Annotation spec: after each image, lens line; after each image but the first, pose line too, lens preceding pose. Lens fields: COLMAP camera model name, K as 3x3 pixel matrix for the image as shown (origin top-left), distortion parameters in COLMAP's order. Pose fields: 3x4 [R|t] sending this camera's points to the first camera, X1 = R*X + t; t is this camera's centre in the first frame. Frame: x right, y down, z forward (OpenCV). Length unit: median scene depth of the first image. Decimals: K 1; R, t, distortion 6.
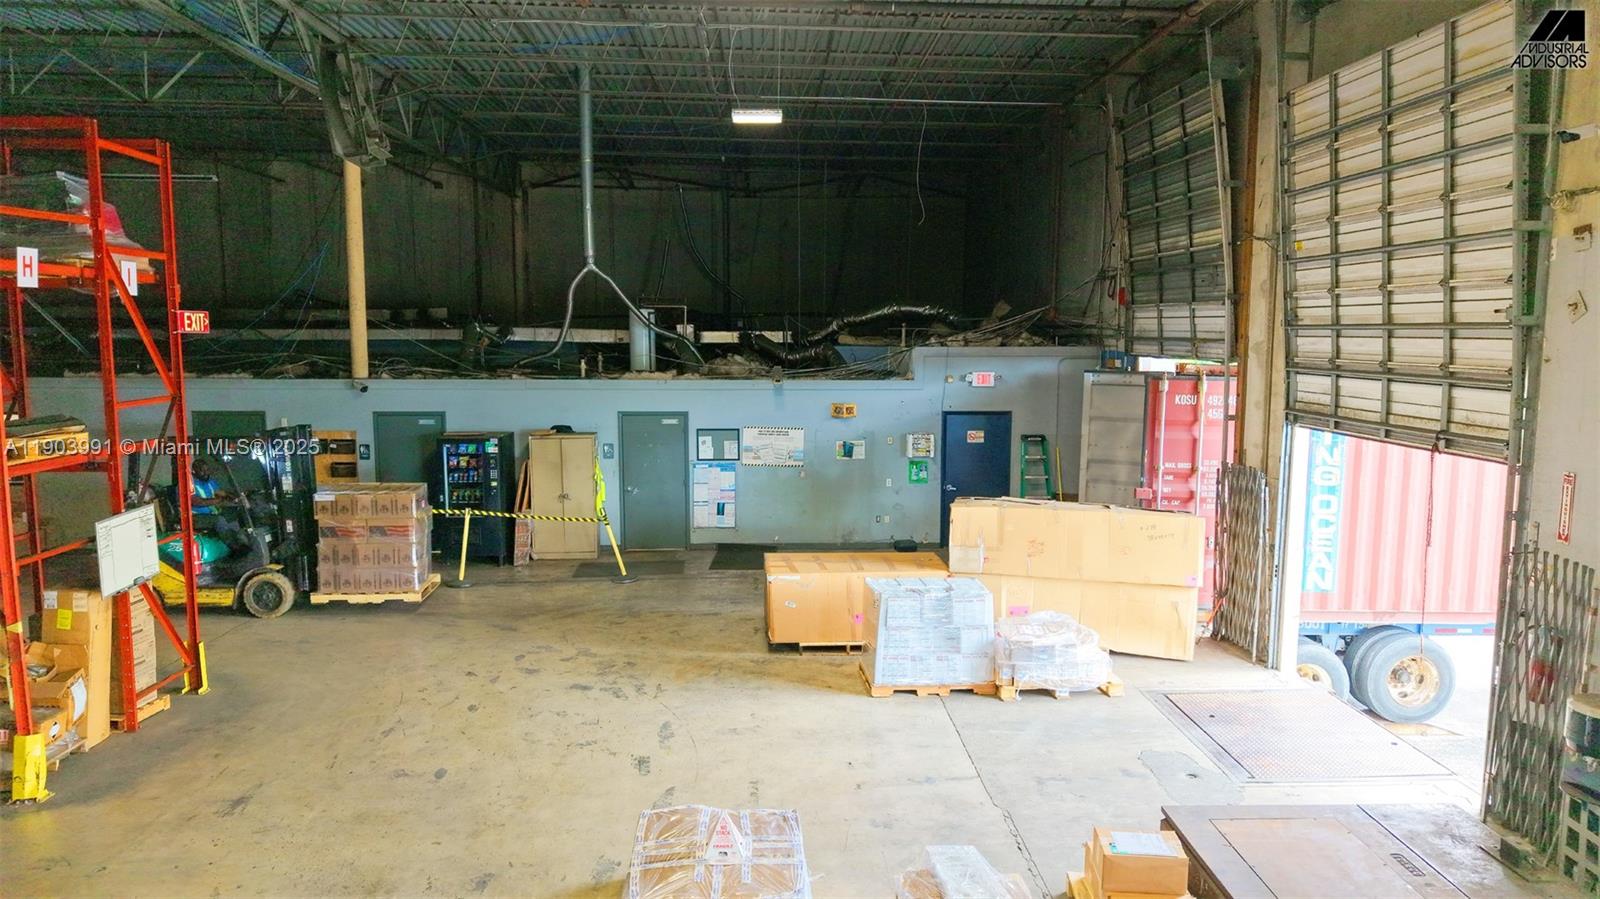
lens RADIAL K [[1070.0, 0, 805.3], [0, 1070.0, 449.6], [0, 0, 1]] dist [0.026417, -0.024447]
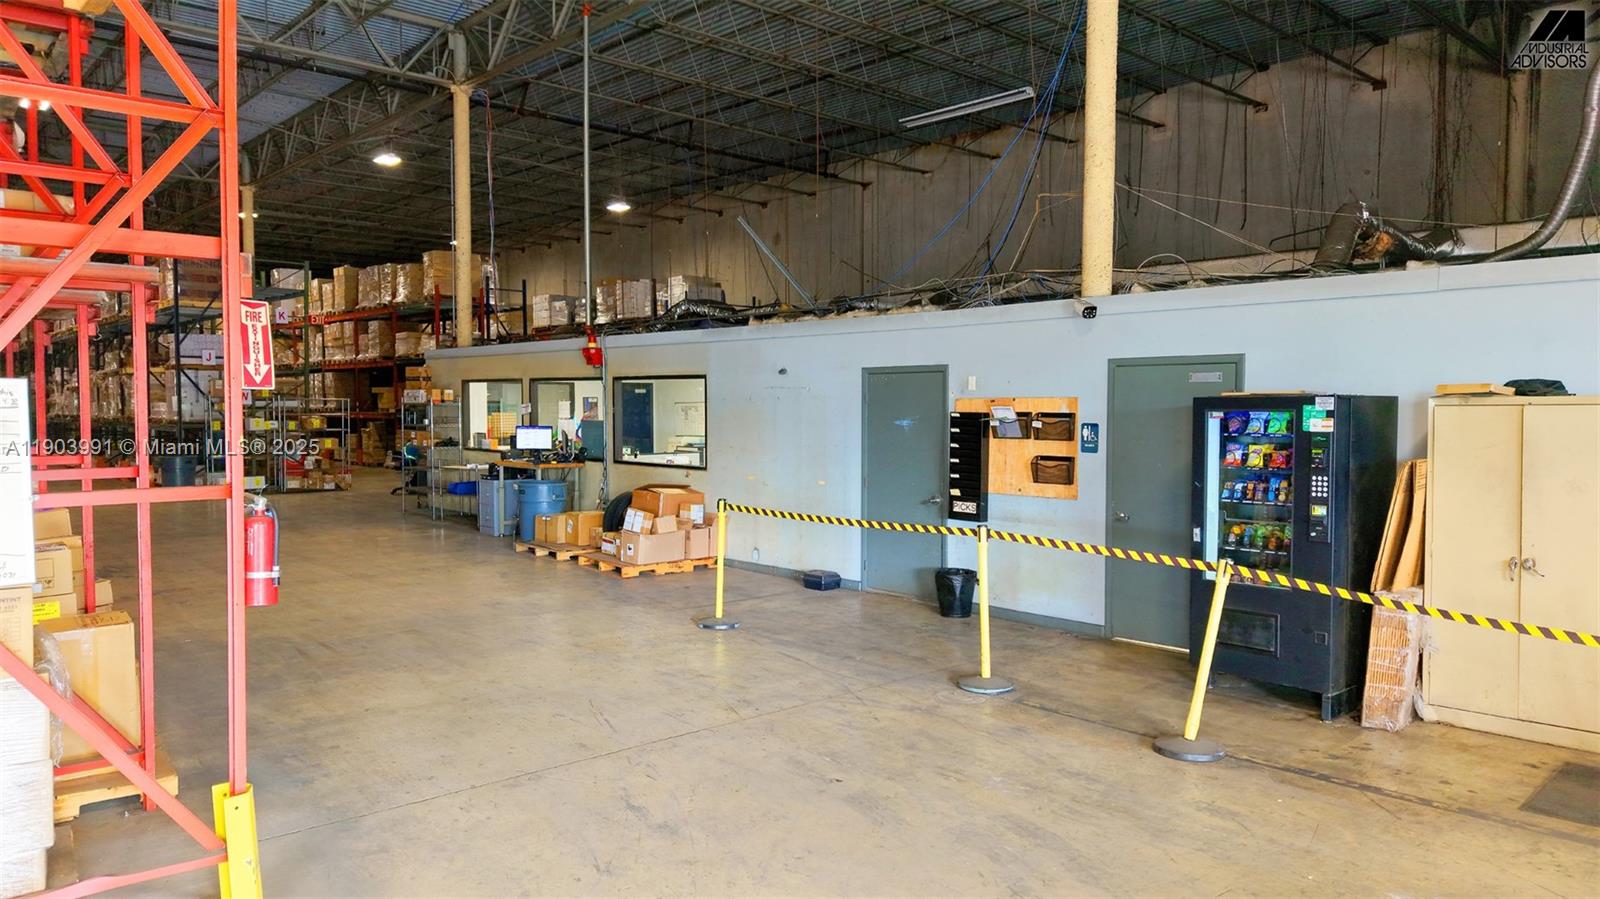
lens RADIAL K [[1070.0, 0, 808.6], [0, 1070.0, 455.4], [0, 0, 1]] dist [0.026417, -0.024447]
pose [[0.644948, 0.037149, -0.763323, -0.103449], [-0.091007, 0.995444, -0.028449, 0.038836], [0.758788, 0.087816, 0.645390, 0.573143]]
